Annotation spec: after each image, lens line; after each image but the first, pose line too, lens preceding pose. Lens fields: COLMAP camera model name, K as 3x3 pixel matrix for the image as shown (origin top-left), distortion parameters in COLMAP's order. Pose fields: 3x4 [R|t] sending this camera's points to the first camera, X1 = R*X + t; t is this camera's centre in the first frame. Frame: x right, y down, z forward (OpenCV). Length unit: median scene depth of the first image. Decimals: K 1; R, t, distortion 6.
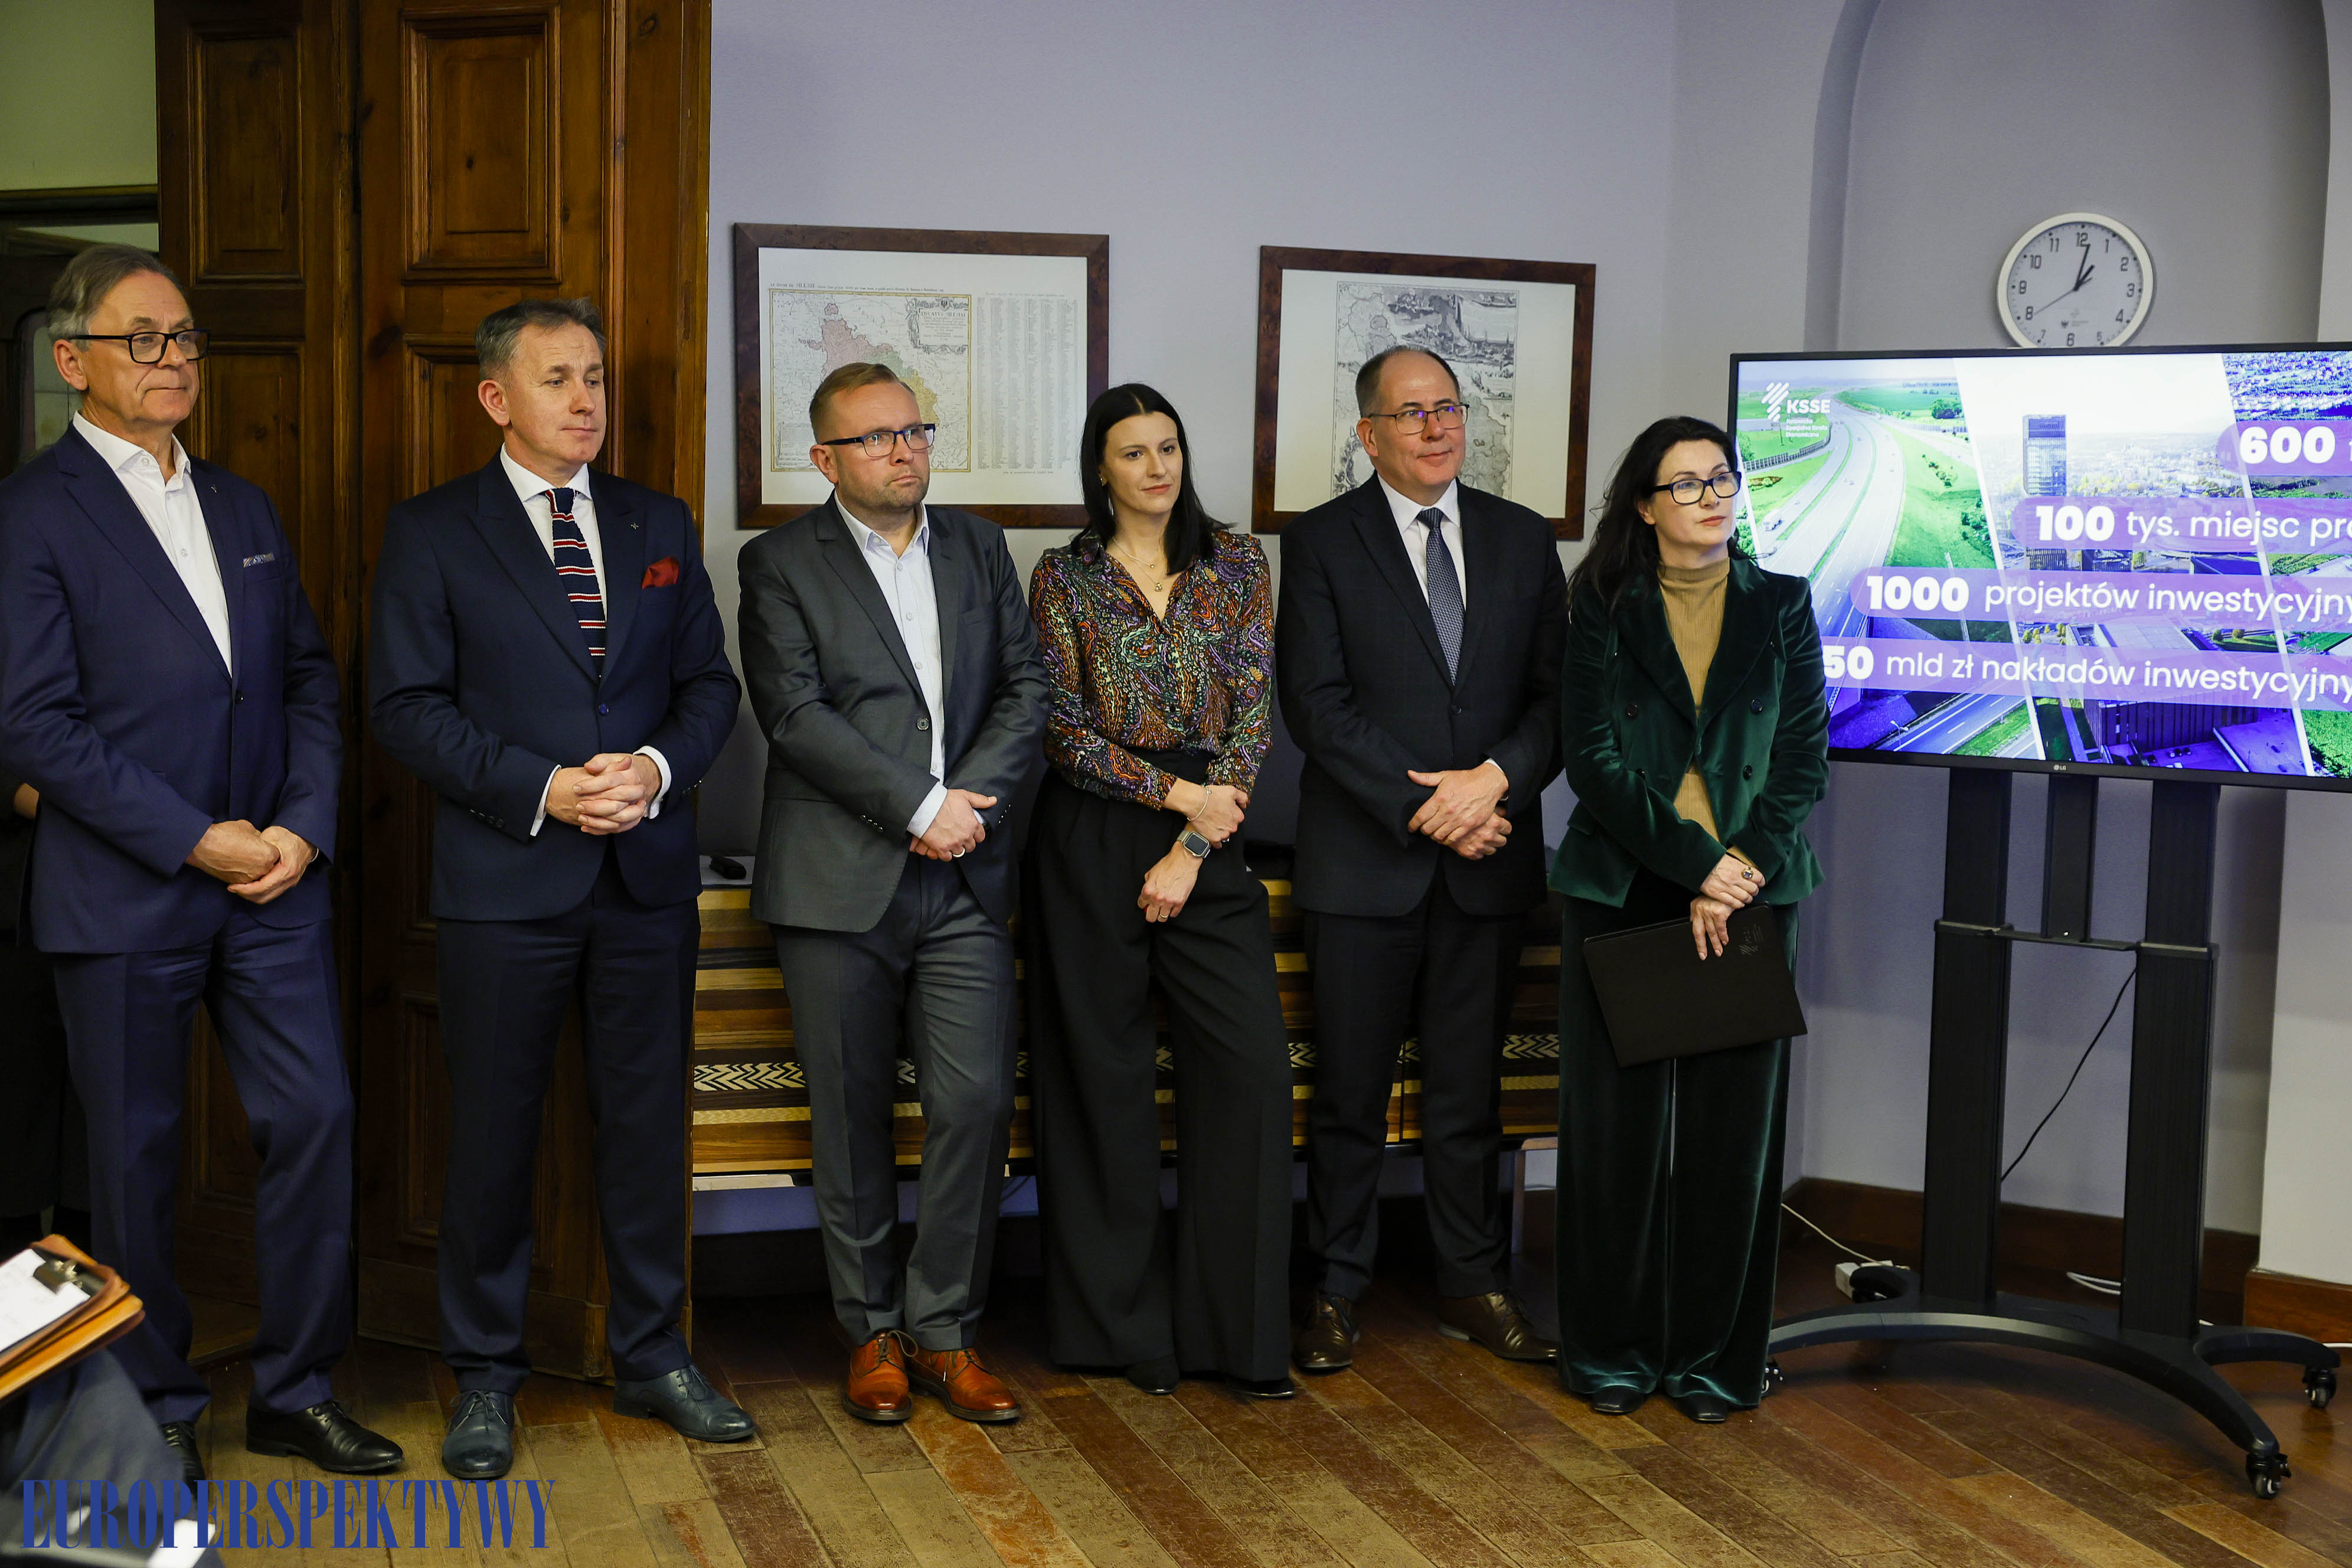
lens RADIAL K [[2955.8, 0, 1192.2], [0, 2955.8, 780.6], [0, 0, 1]] dist [0.083210, 0.025582]
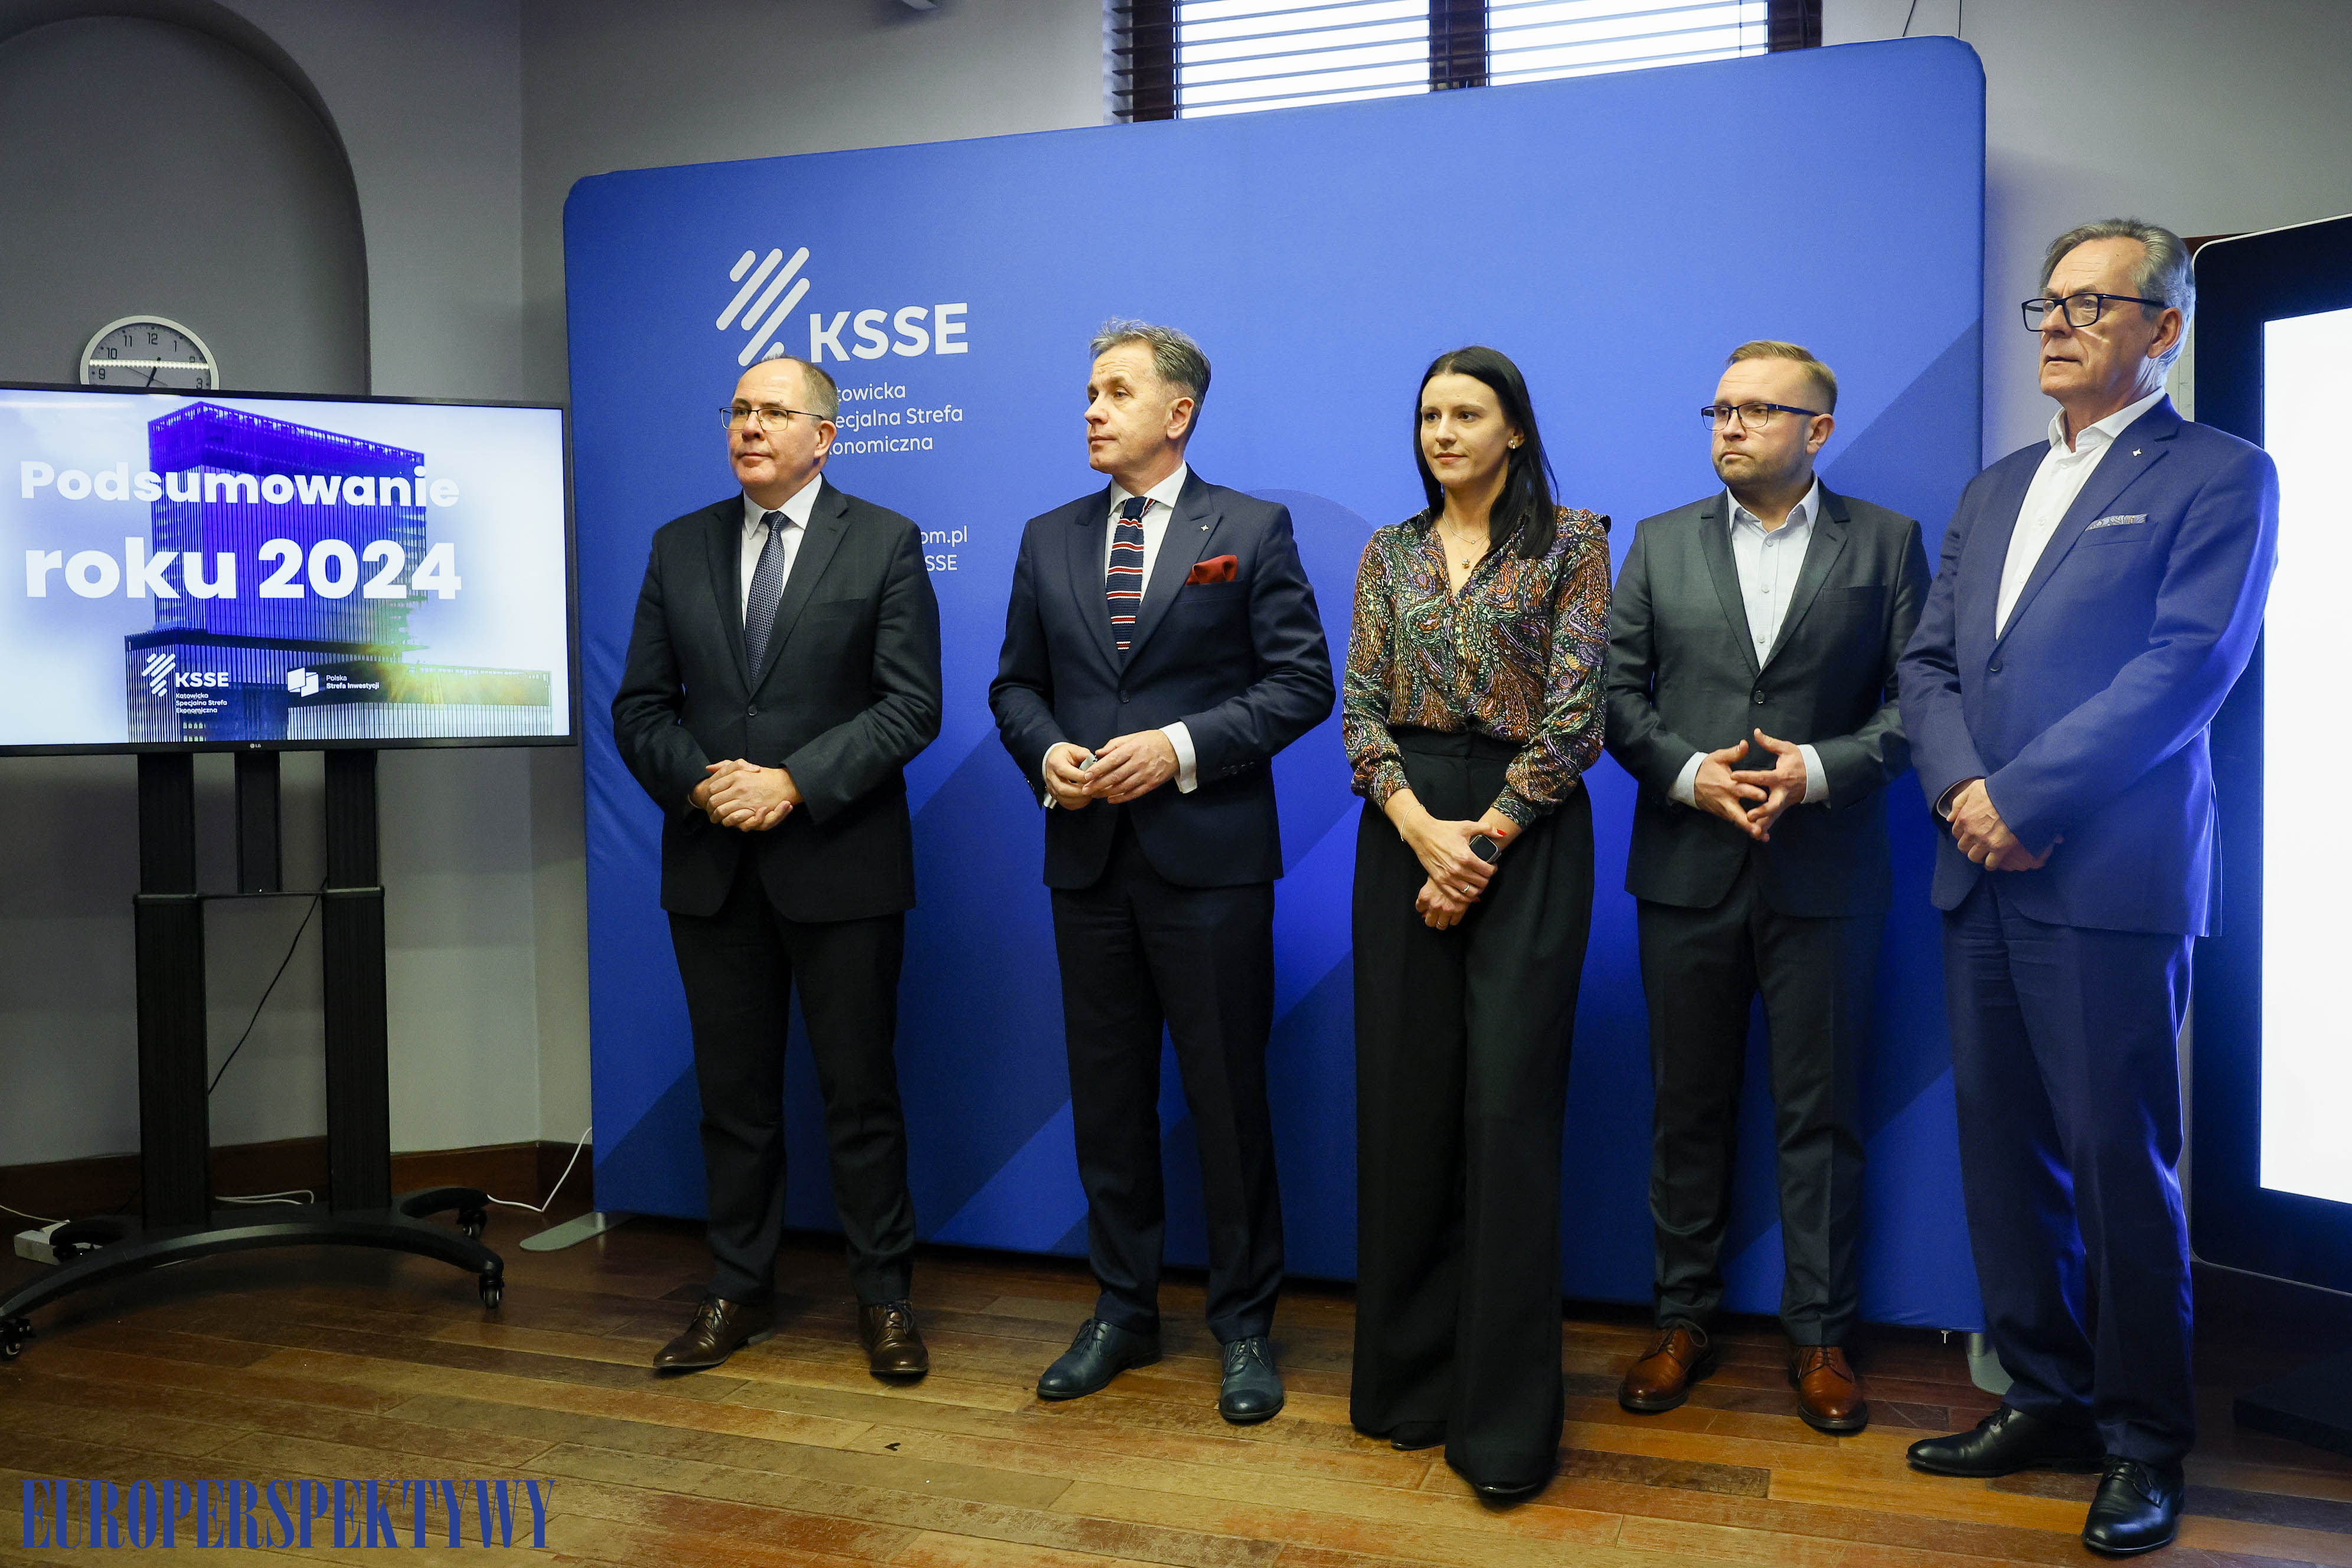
lens RADIAL K [[1954.1, 0, 1173.2], [0, 1954.1, 791.1], [0, 0, 1]] dist [-0.066091, 0.102235]
pose [[0.611309, -0.057122, 0.789327, -0.087371], [0.099832, 0.994990, -0.005311, 0.051841], [-0.785070, 0.082047, 0.613949, 0.238730]]
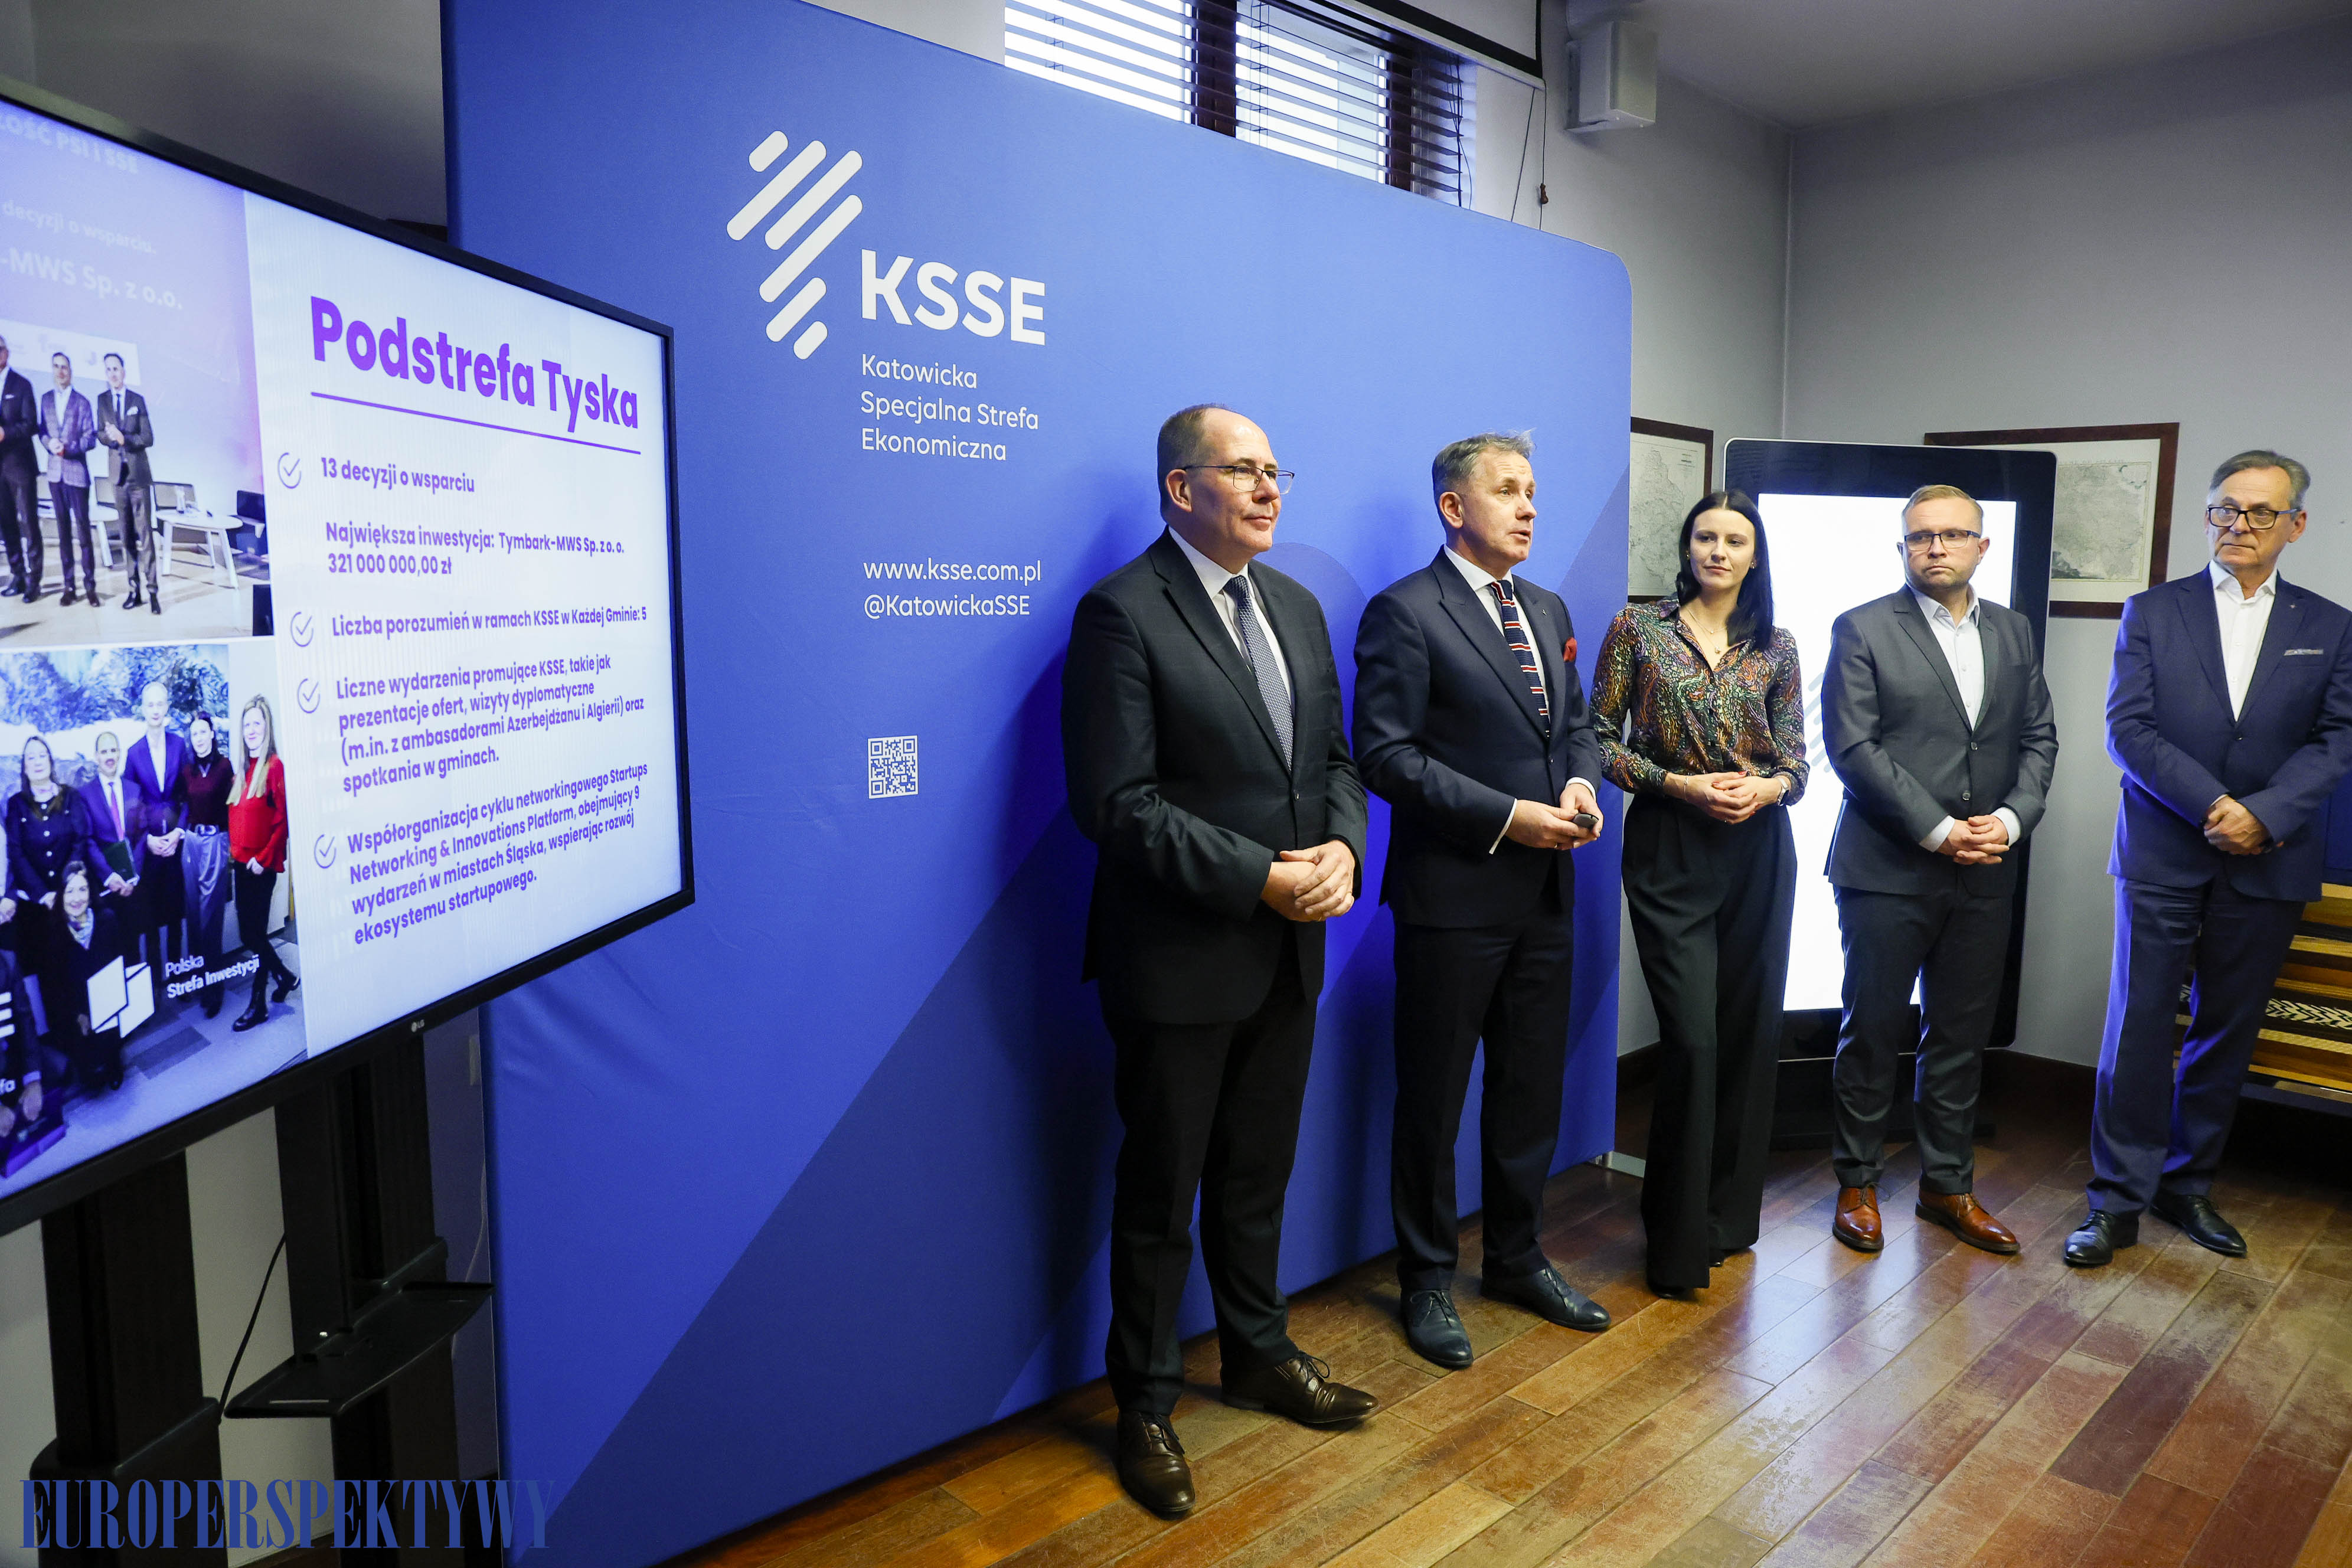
lens RADIAL K [[1606.8, 0, 1173.3], [0, 1606.8, 793.0], [0, 0, 1]] dist [-0.108677, 0.085964]
pose [[-0.426062, -0.128270, 0.895555, -0.010037], [0.079801, 0.980711, 0.178432, -0.080388], [-0.901168, 0.147489, -0.407607, 0.952186]]
